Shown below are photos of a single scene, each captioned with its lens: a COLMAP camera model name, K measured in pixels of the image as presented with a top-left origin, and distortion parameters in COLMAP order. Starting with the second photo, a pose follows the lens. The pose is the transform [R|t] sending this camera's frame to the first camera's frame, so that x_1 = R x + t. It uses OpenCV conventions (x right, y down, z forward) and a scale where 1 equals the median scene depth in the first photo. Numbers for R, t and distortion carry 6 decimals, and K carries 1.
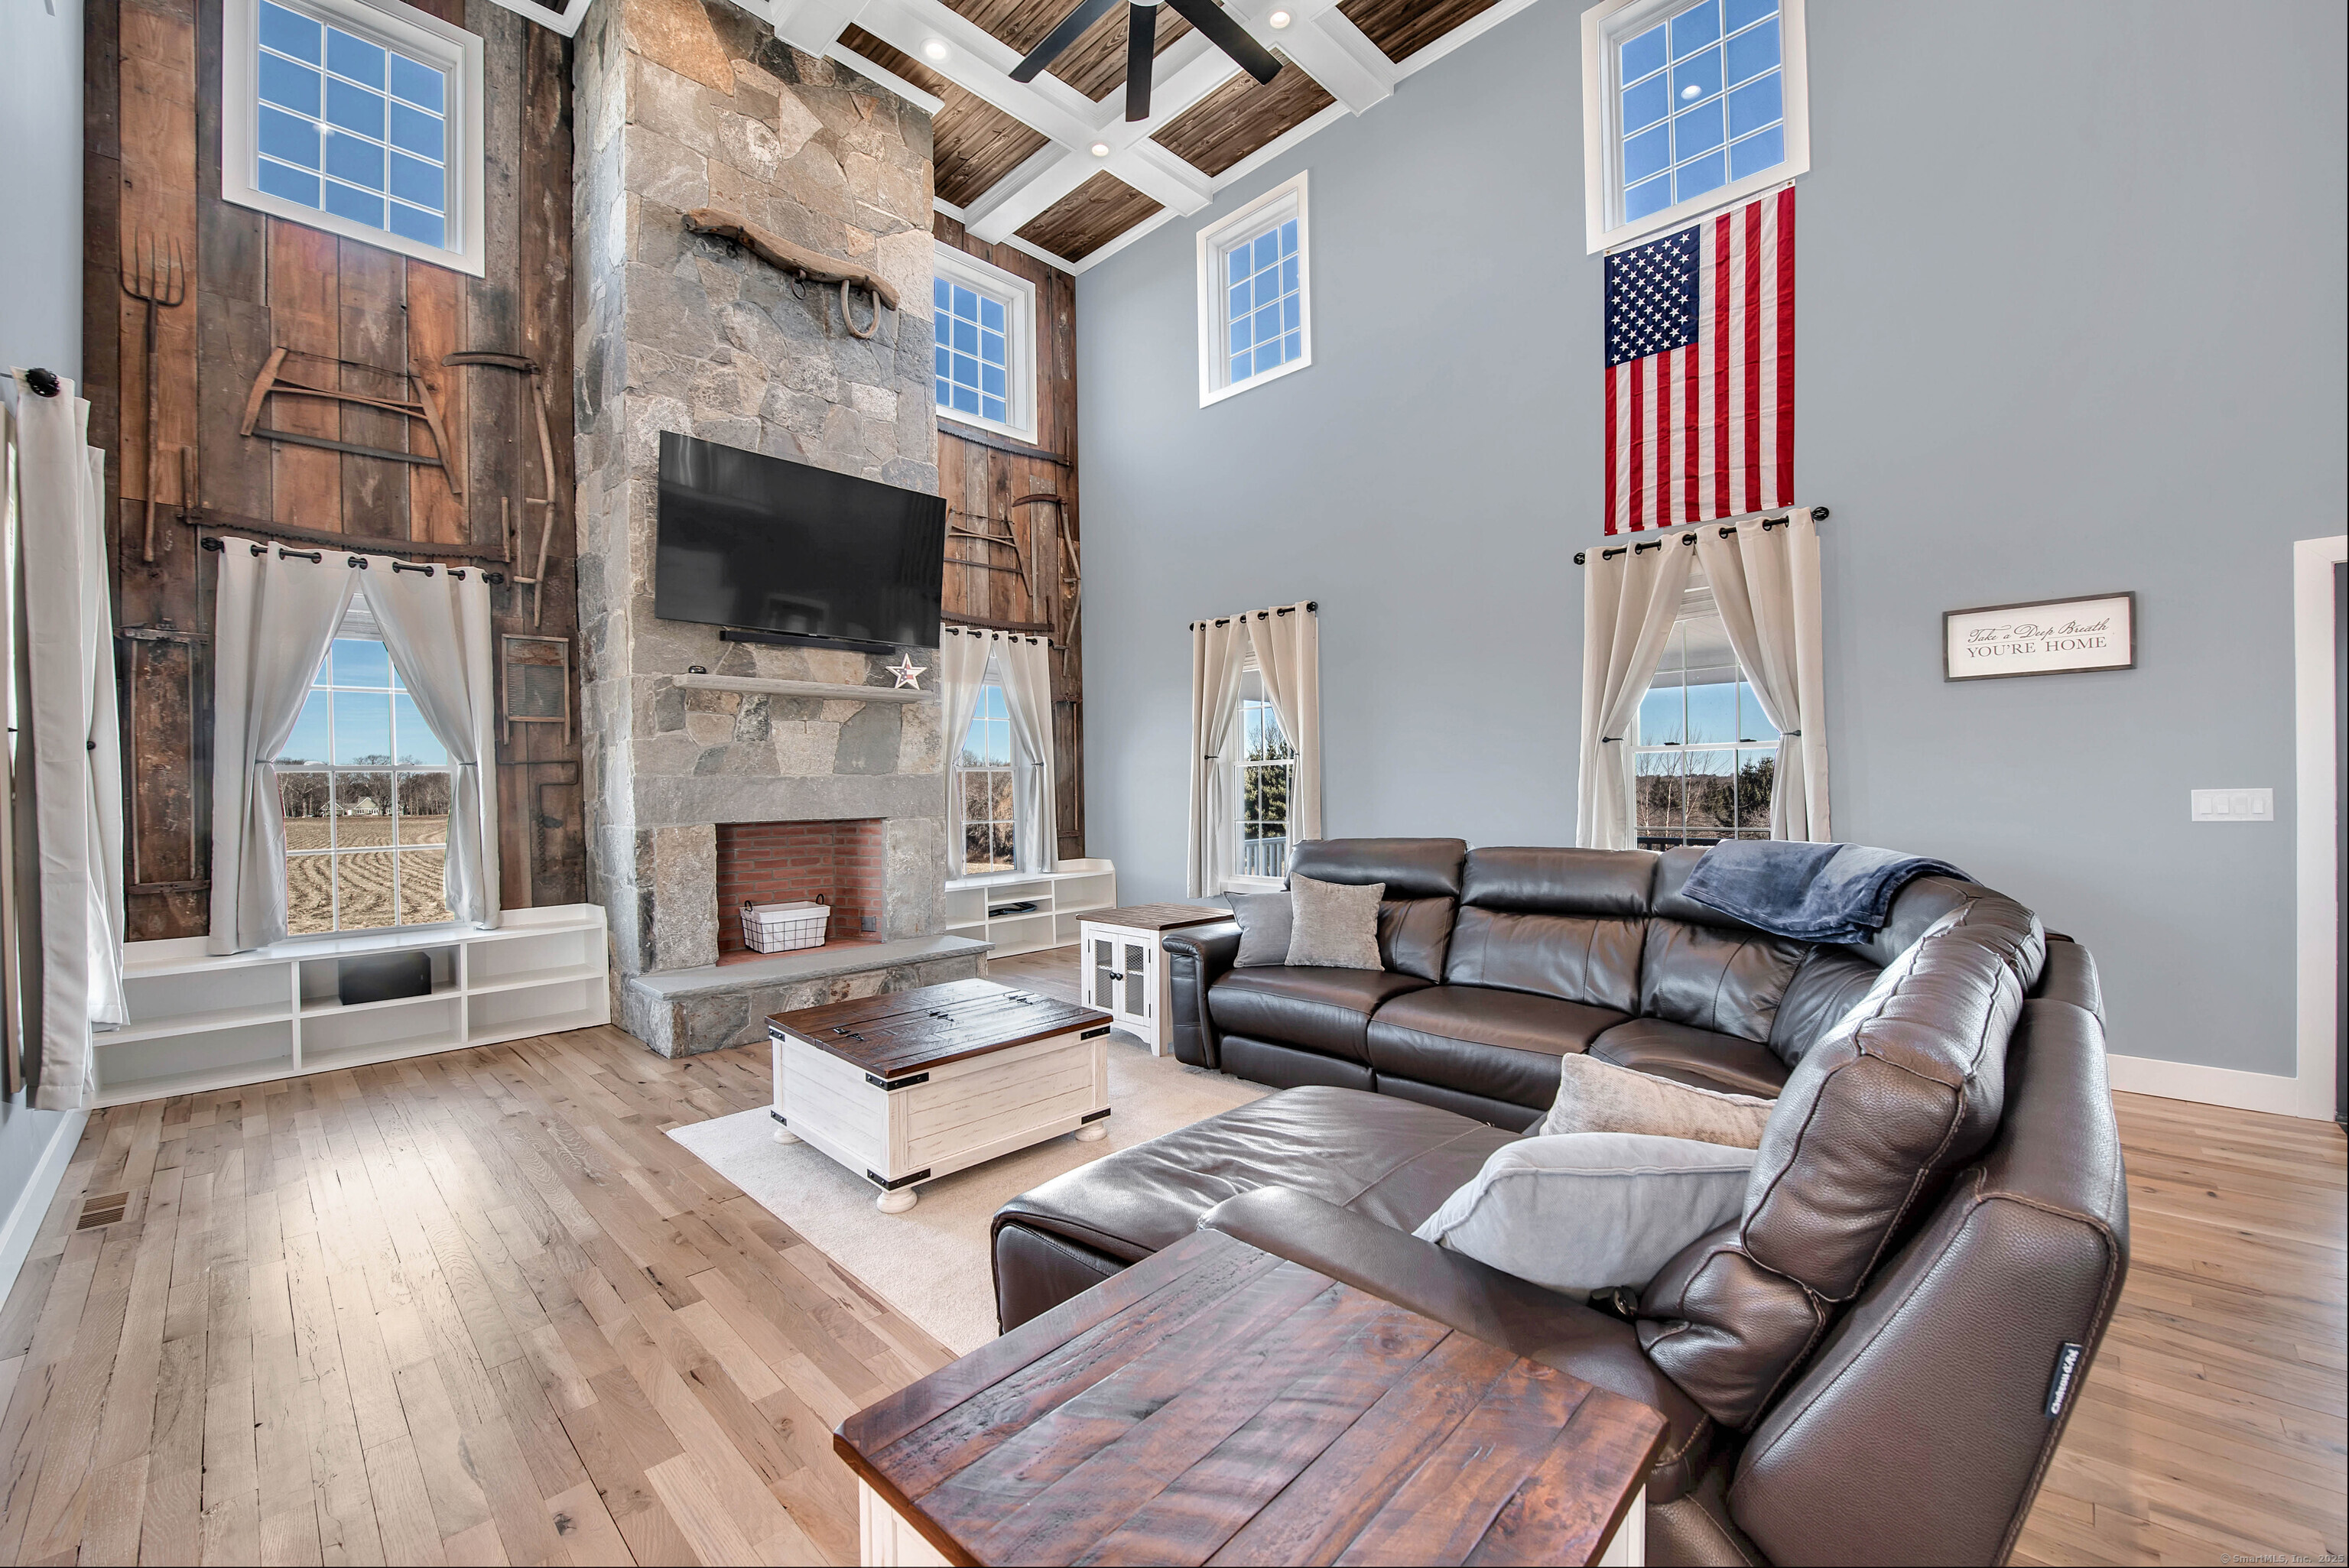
lens RADIAL K [[929.1, 0, 1189.1], [0, 929.1, 795.4], [0, 0, 1]] dist [-0.019251, -0.000396]
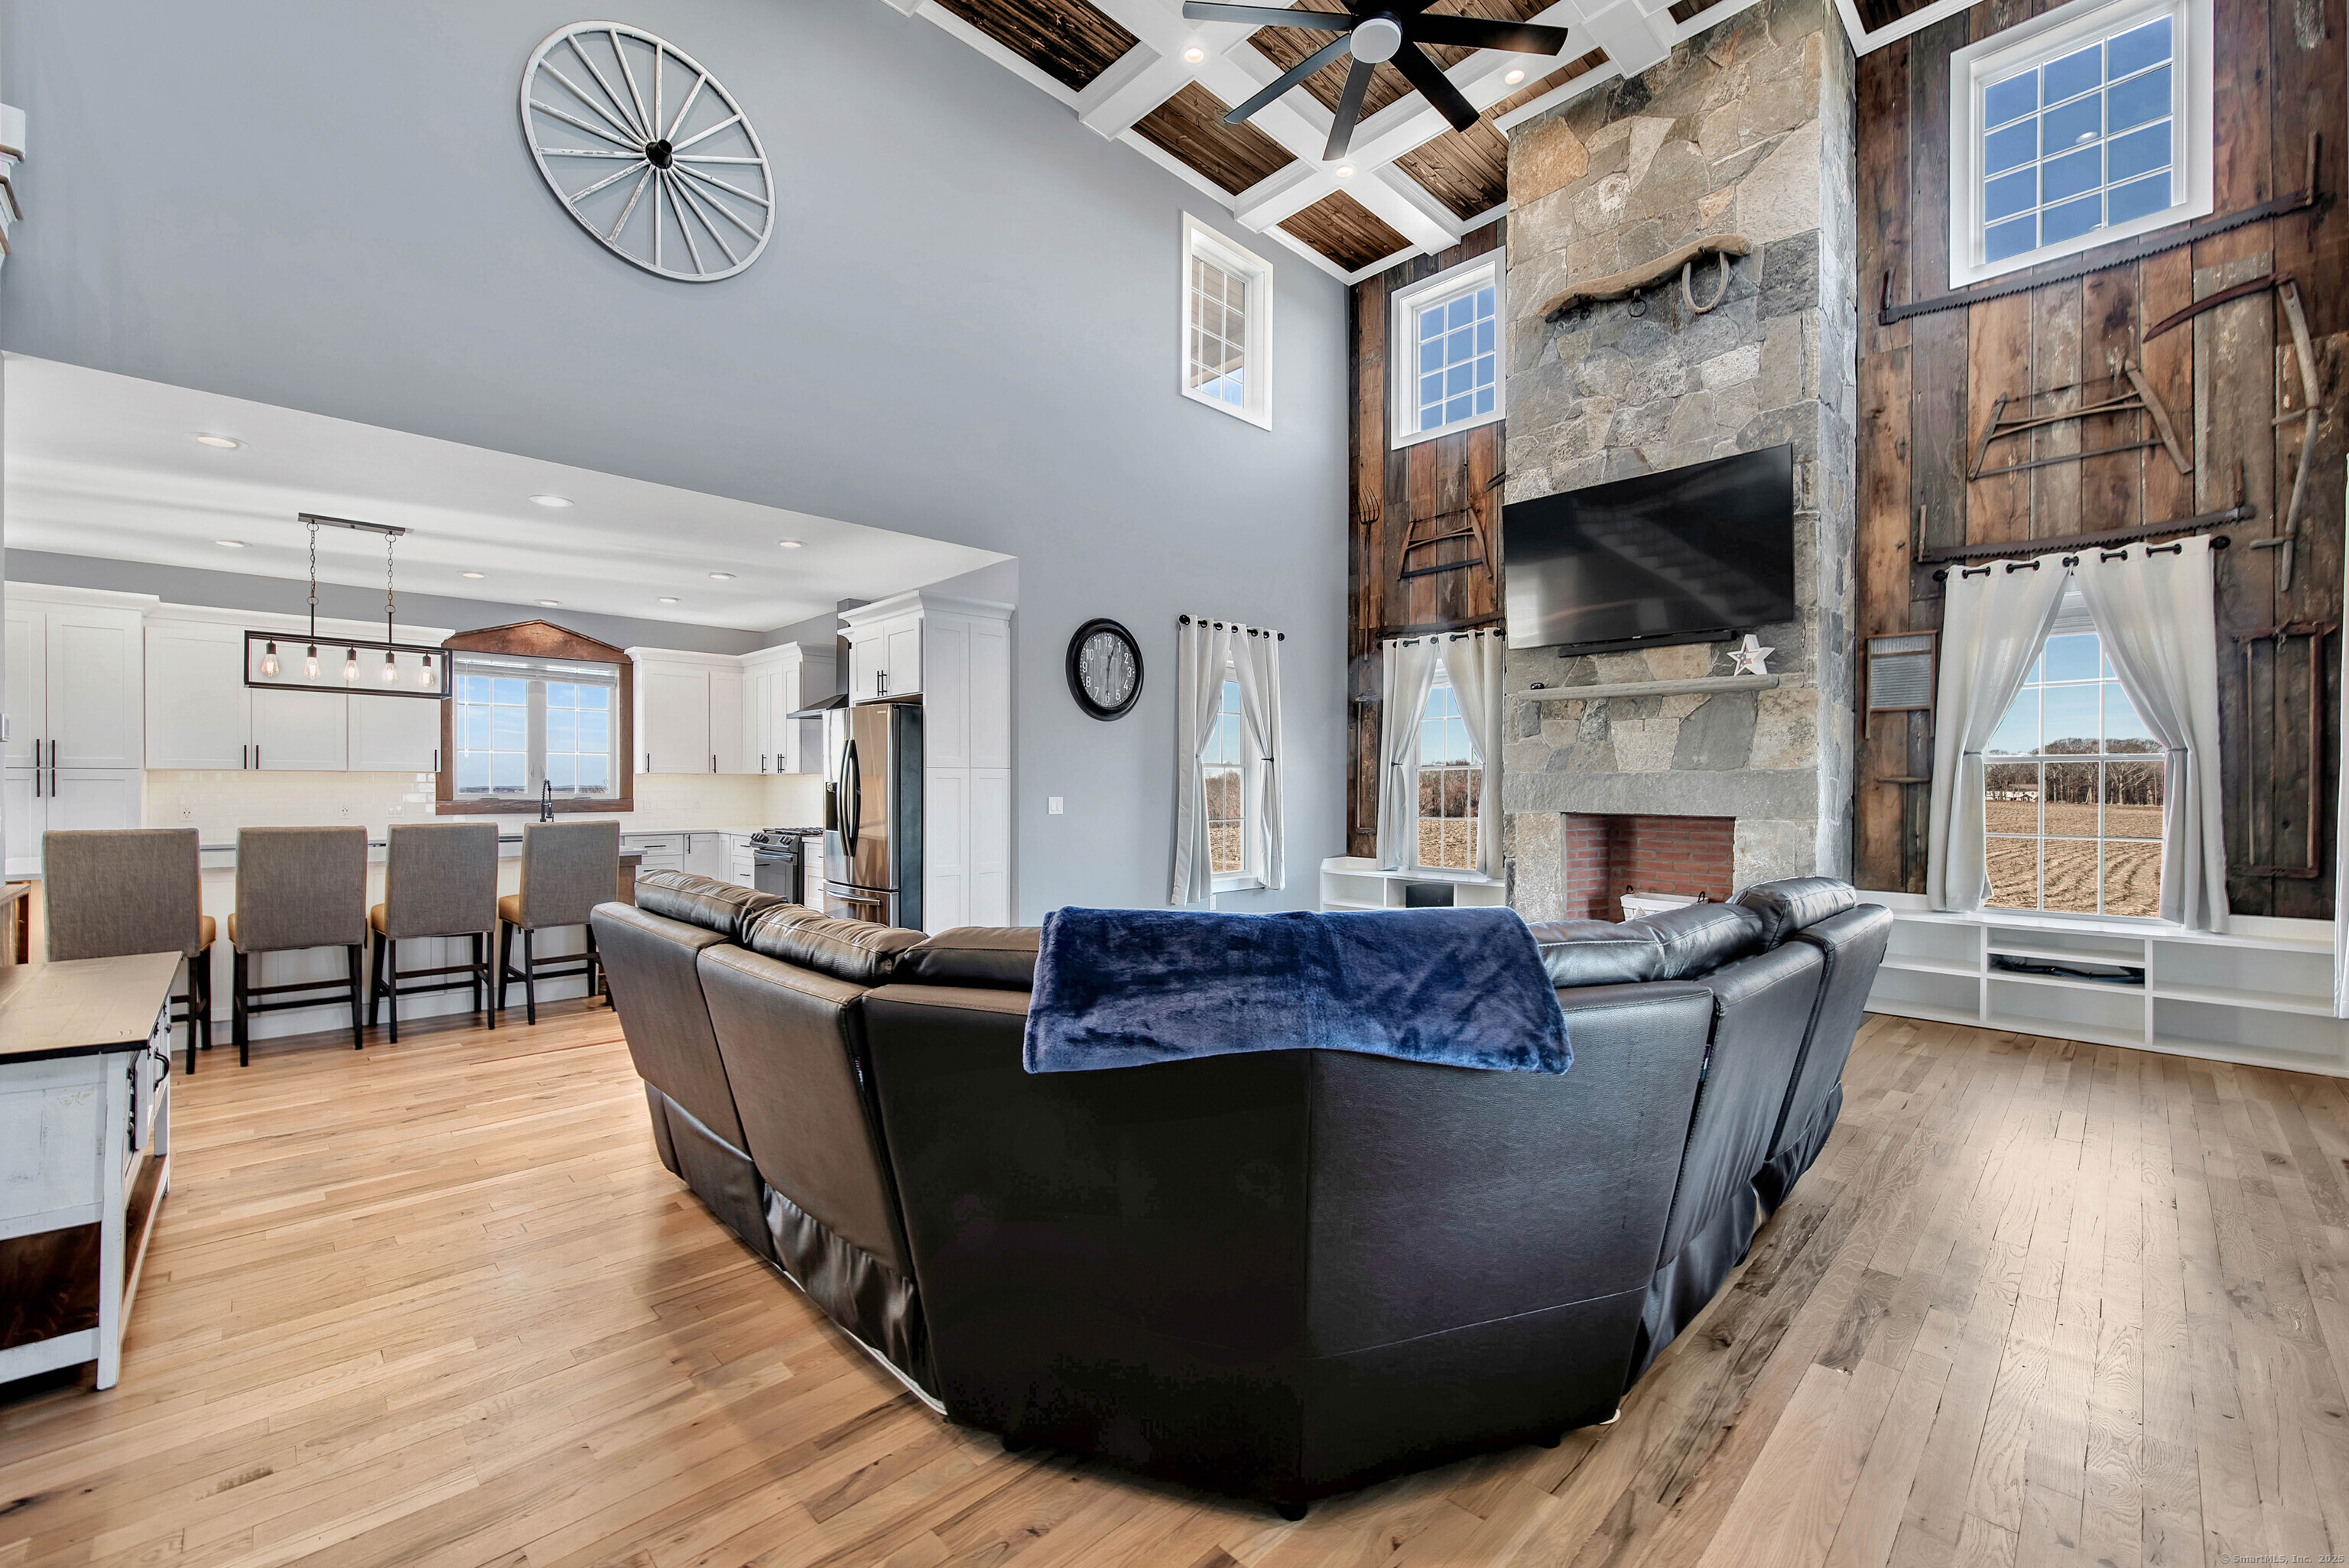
lens RADIAL K [[954.6, 0, 1172.3], [0, 954.6, 786.8], [0, 0, 1]] dist [-0.001856, -0.000434]
pose [[-0.038377, 0.020343, -0.999056, 0.674764], [-0.010970, 0.999724, 0.020778, -0.020594], [0.999203, 0.011757, -0.038143, 0.504259]]
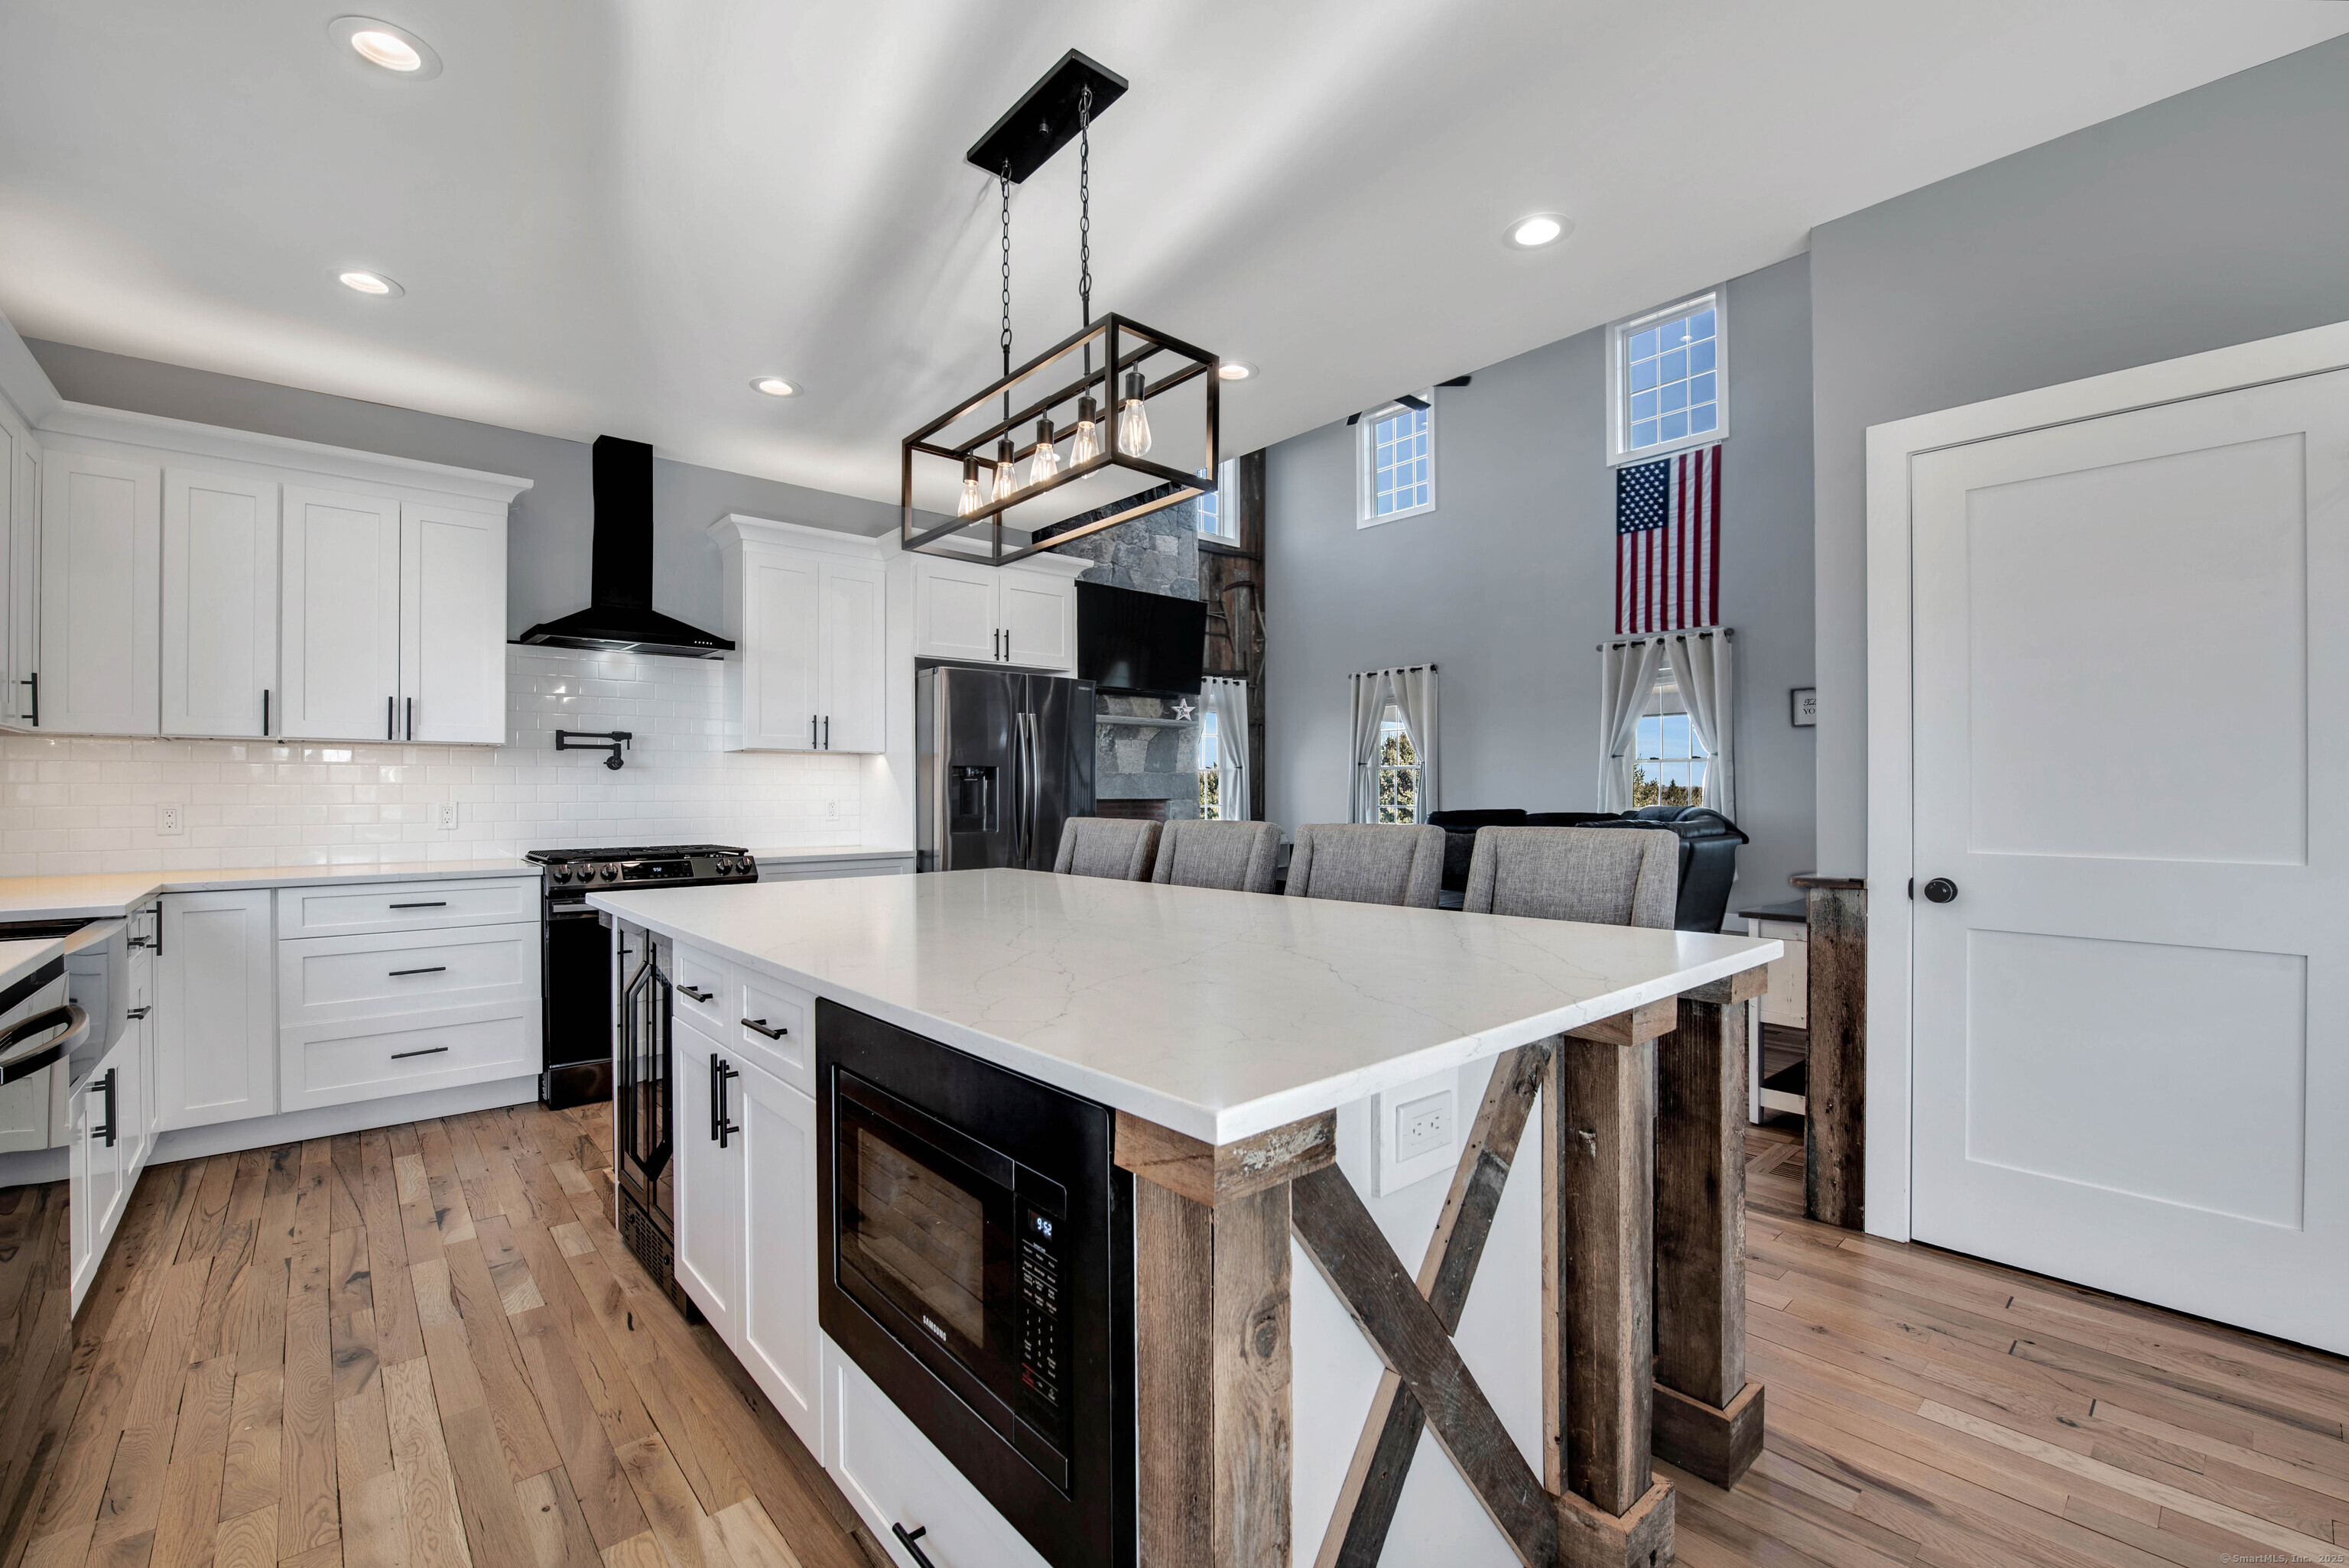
lens RADIAL K [[987.5, 0, 1185.2], [0, 987.5, 808.8], [0, 0, 1]] dist [-0.035333, 0.000003]
pose [[0.996694, 0.013713, -0.080079, -0.168441], [-0.013173, 0.999887, 0.007268, 0.030300], [0.080169, -0.006189, 0.996762, -0.776306]]
